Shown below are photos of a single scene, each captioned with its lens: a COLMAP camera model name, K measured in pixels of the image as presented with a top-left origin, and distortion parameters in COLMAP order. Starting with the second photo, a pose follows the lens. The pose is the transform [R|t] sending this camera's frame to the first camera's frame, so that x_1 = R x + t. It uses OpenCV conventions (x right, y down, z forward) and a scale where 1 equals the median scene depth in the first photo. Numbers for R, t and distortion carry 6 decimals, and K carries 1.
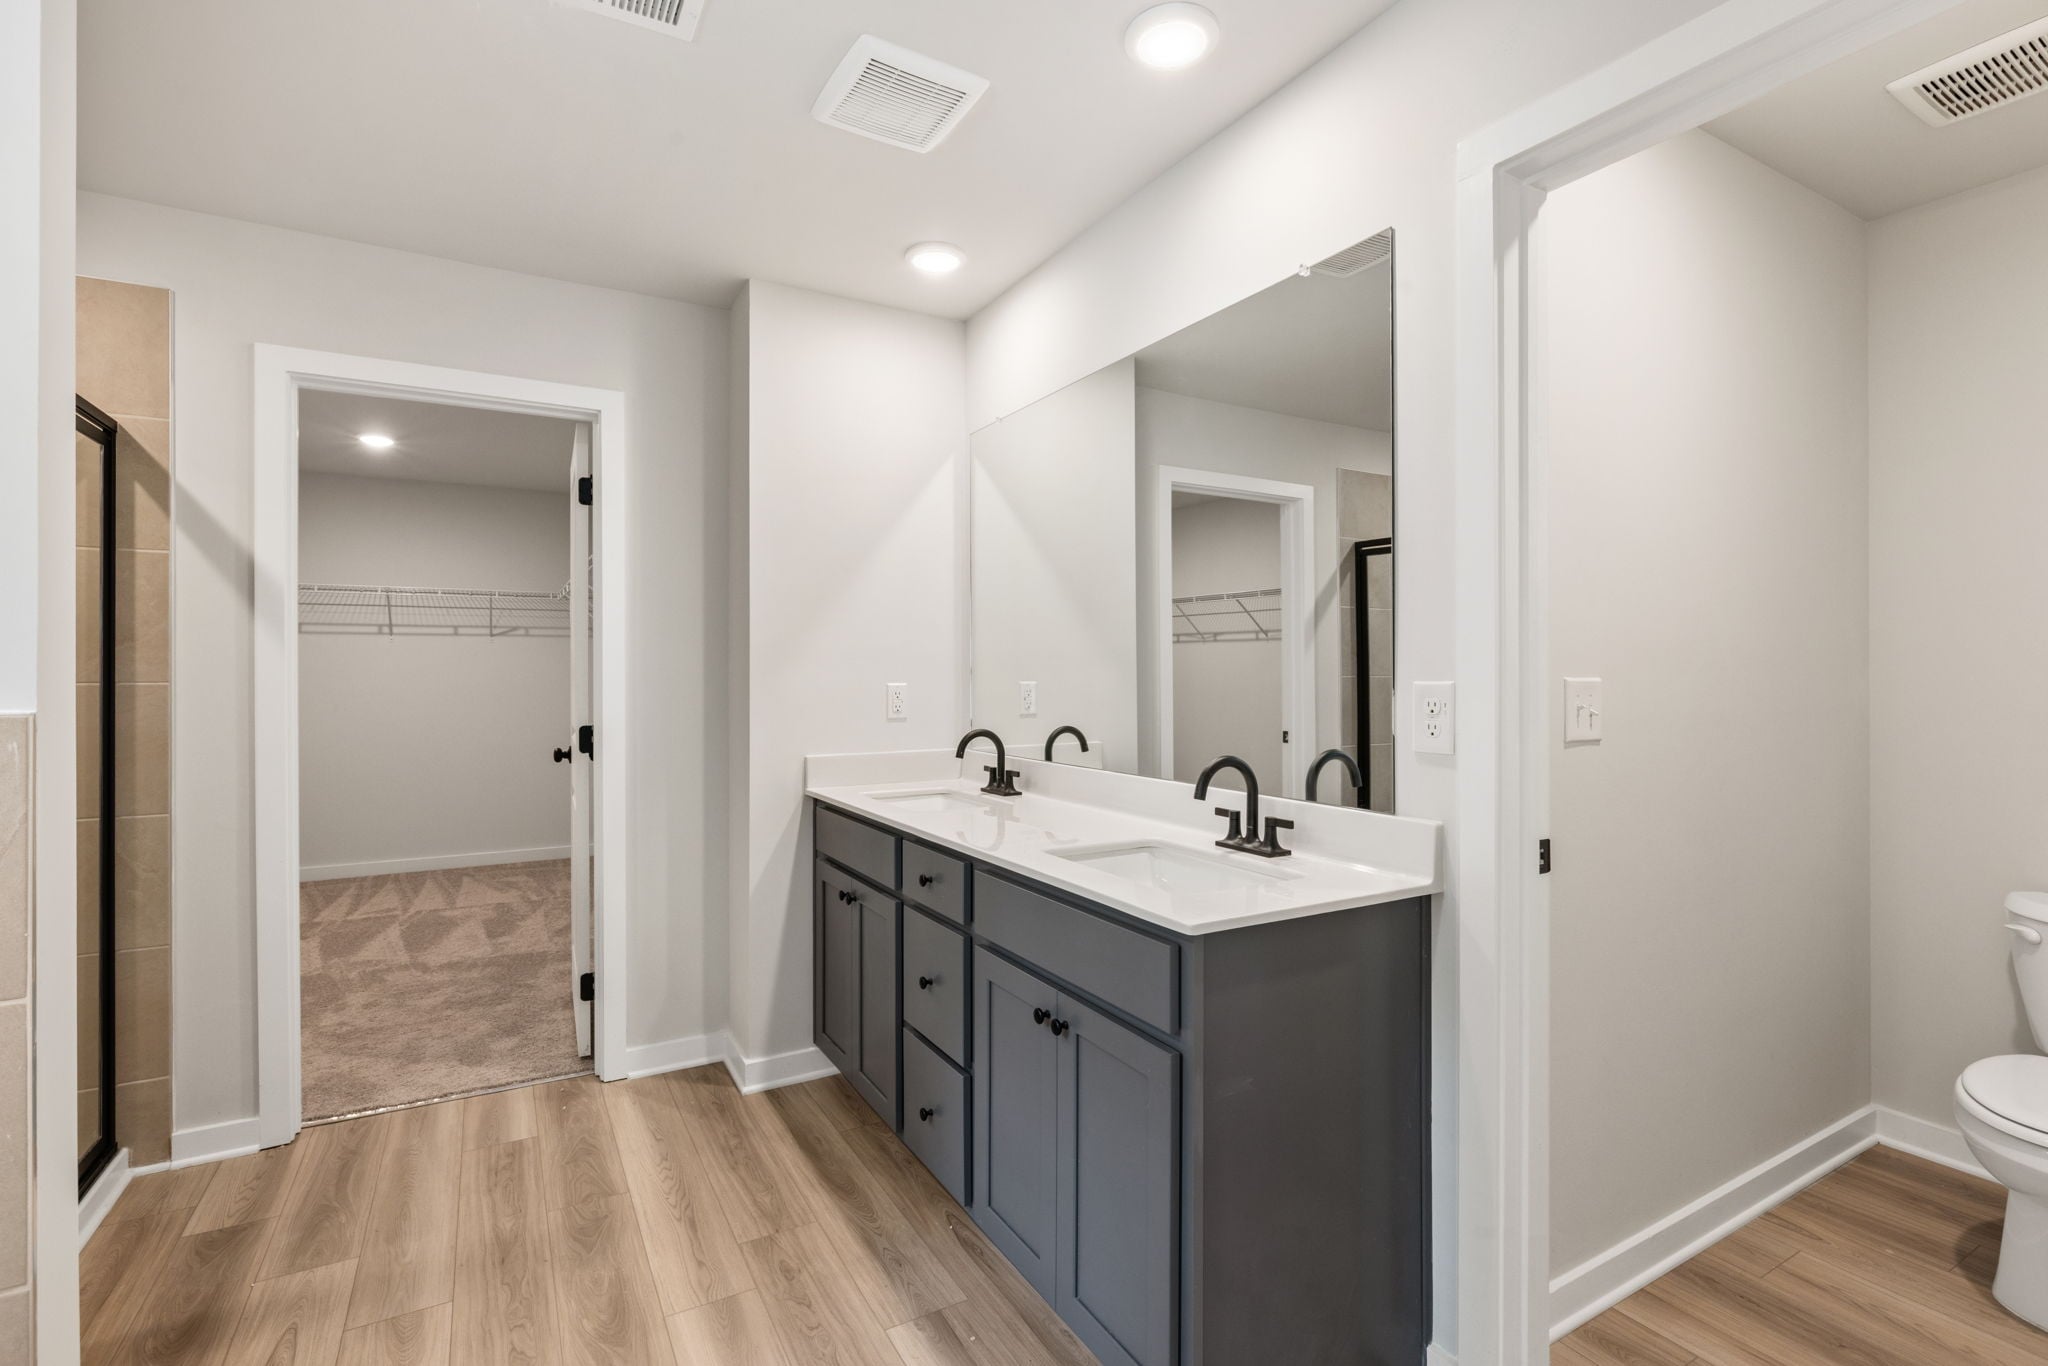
lens RADIAL K [[943.9, 0, 1018.4], [0, 943.9, 669.6], [0, 0, 1]] dist [-0.014884, 0.005919]
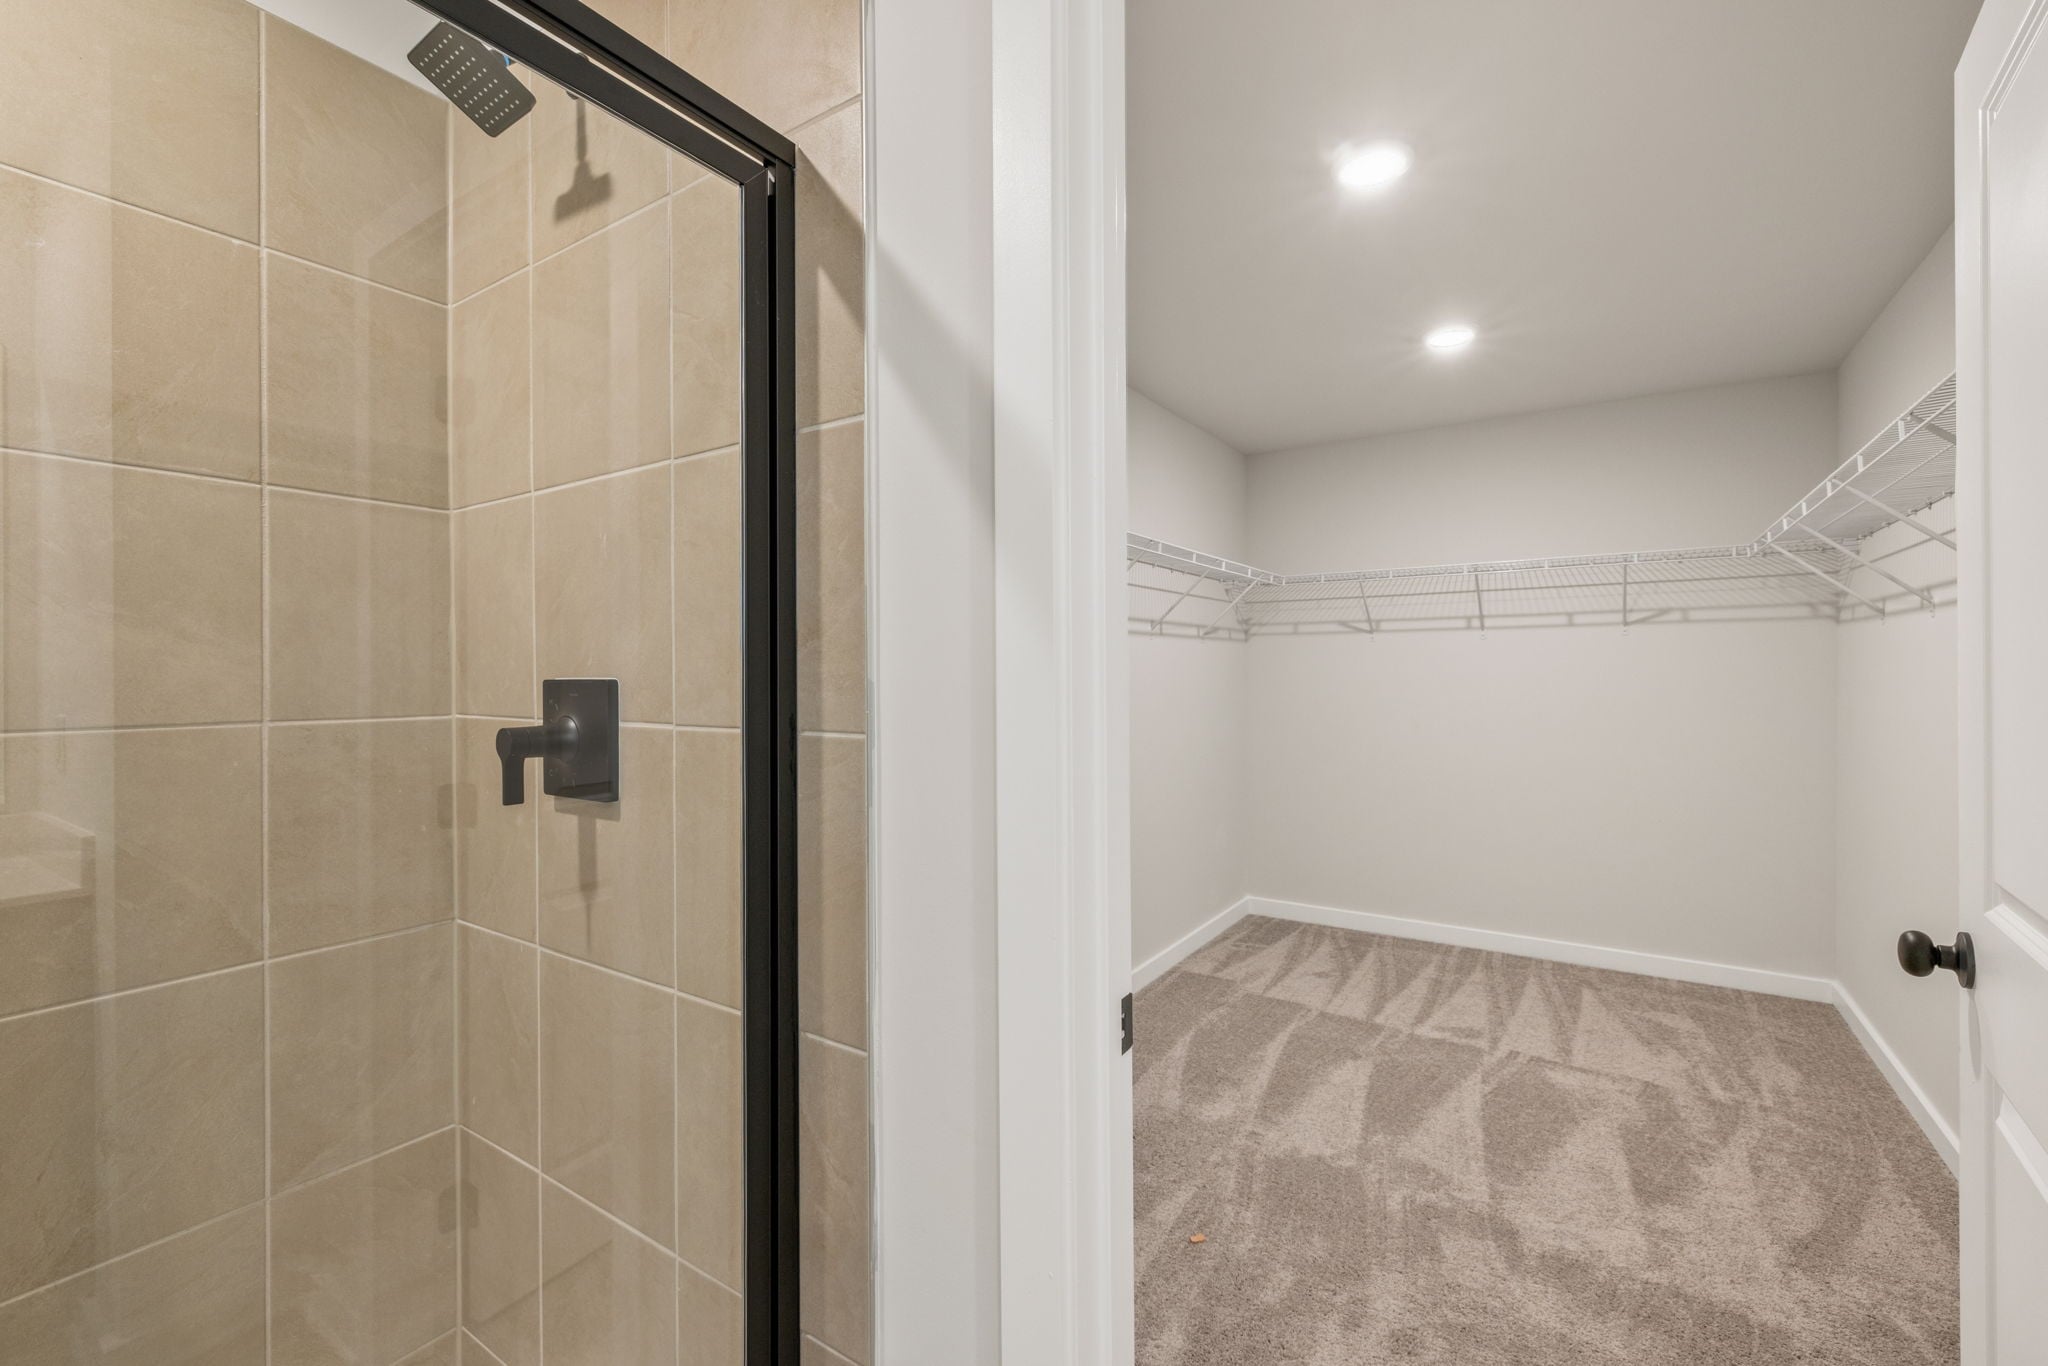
lens RADIAL K [[857.7, 0, 1029.6], [0, 857.7, 674.7], [0, 0, 1]] dist [-0.002261, -0.000444]
pose [[0.452397, 0.000088, -0.891817, -0.314978], [0.006029, 0.999977, 0.003157, -0.007697], [0.891796, -0.006805, 0.452386, 0.523084]]
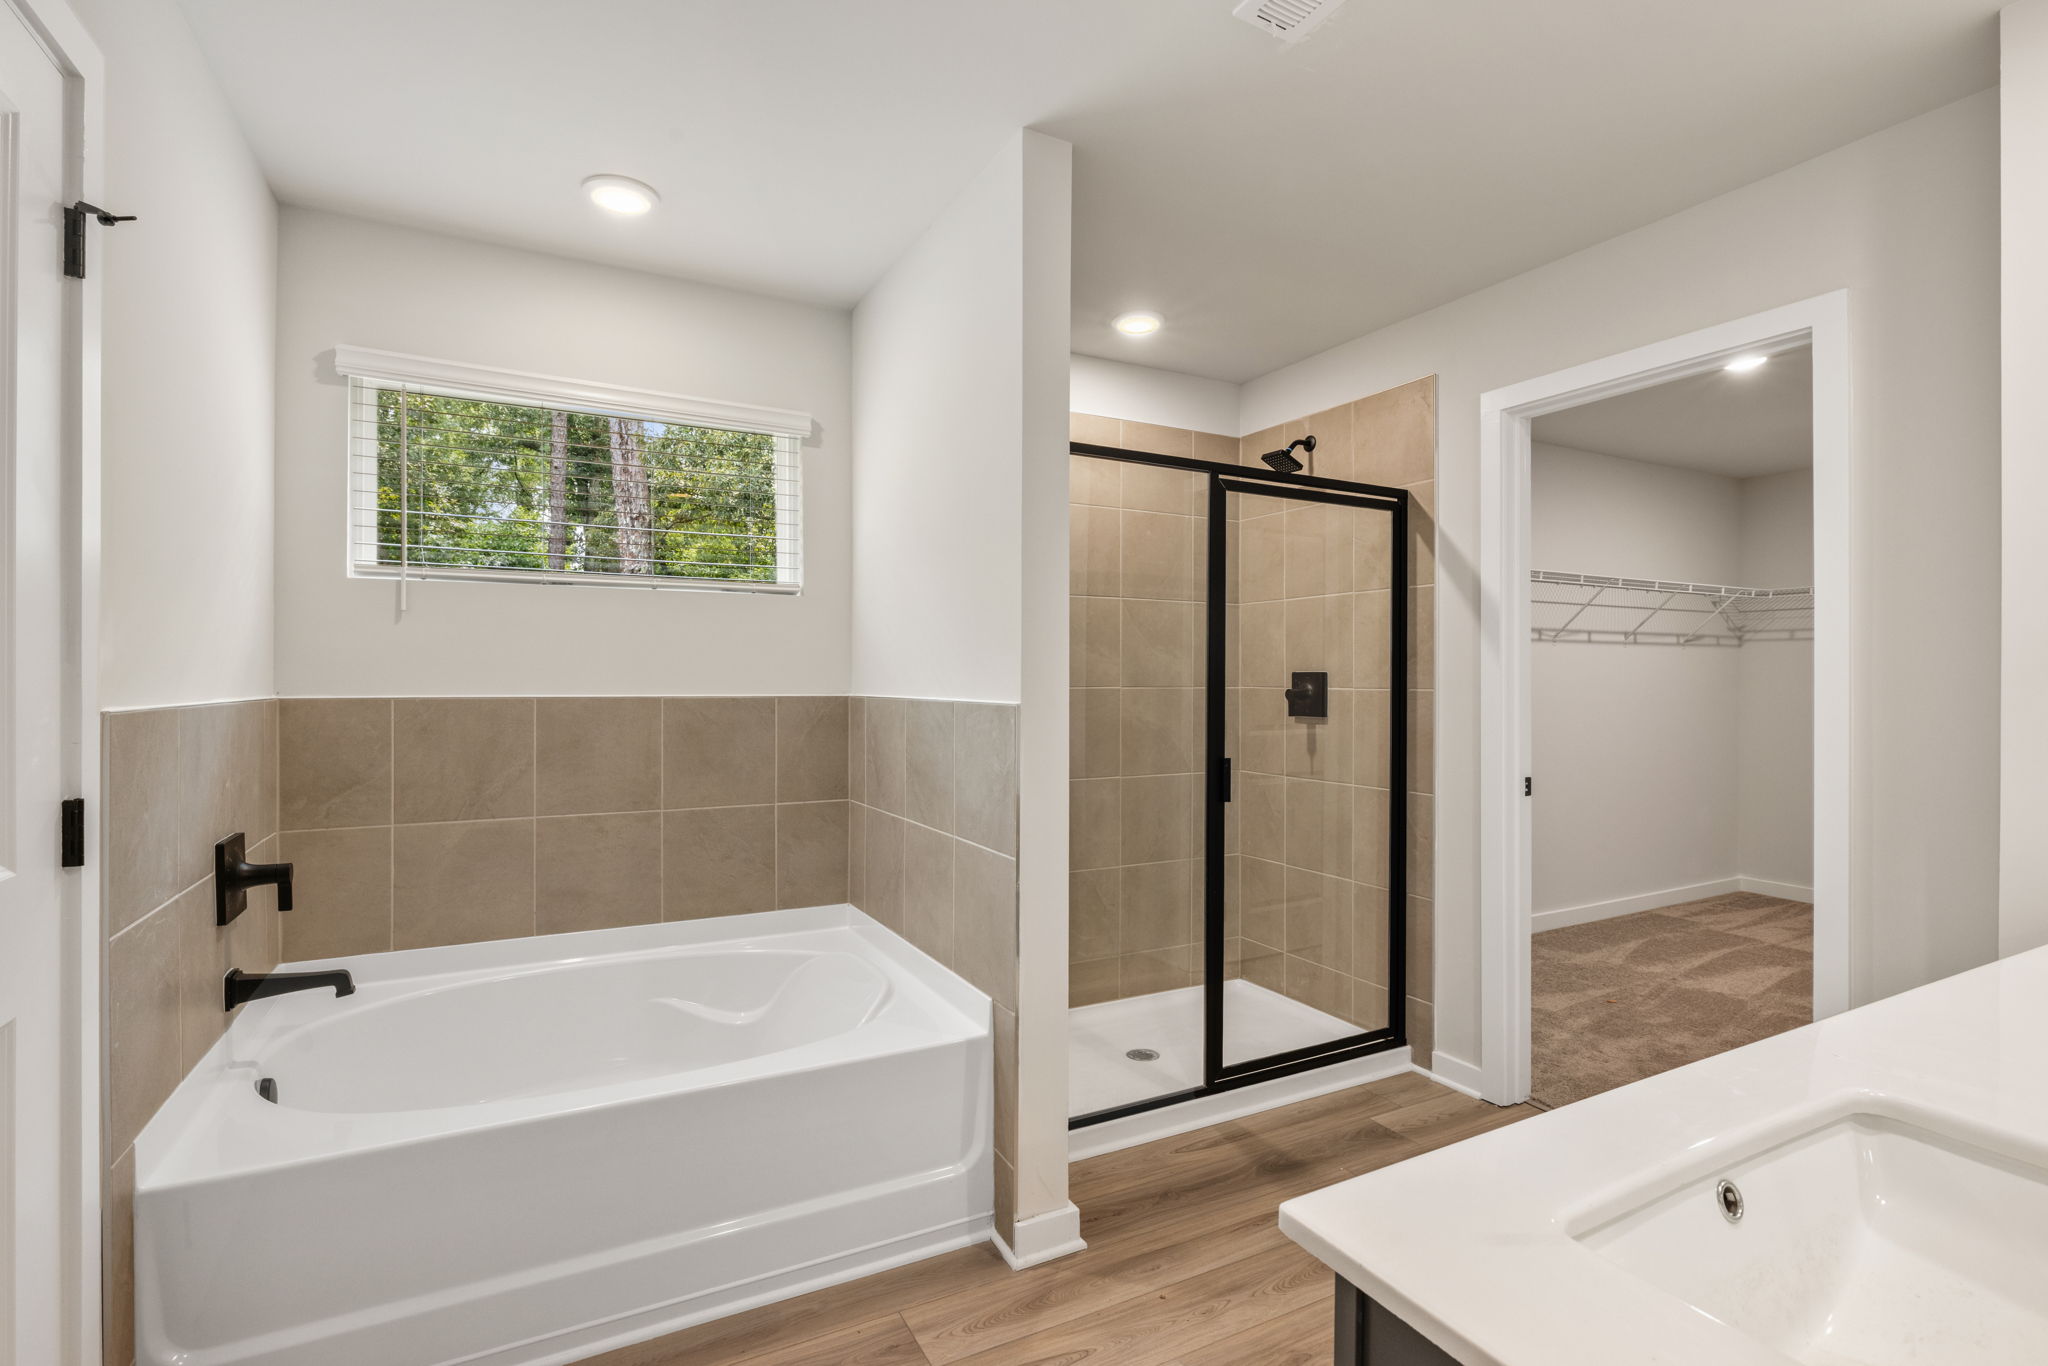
lens RADIAL K [[943.9, 0, 1028.9], [0, 943.9, 681.0], [0, 0, 1]] dist [-0.014884, 0.005919]
pose [[-0.033734, 0.003577, -0.999424, 0.214010], [0.001032, 0.999993, 0.003544, -0.001414], [0.999430, -0.000912, -0.033738, 0.294197]]
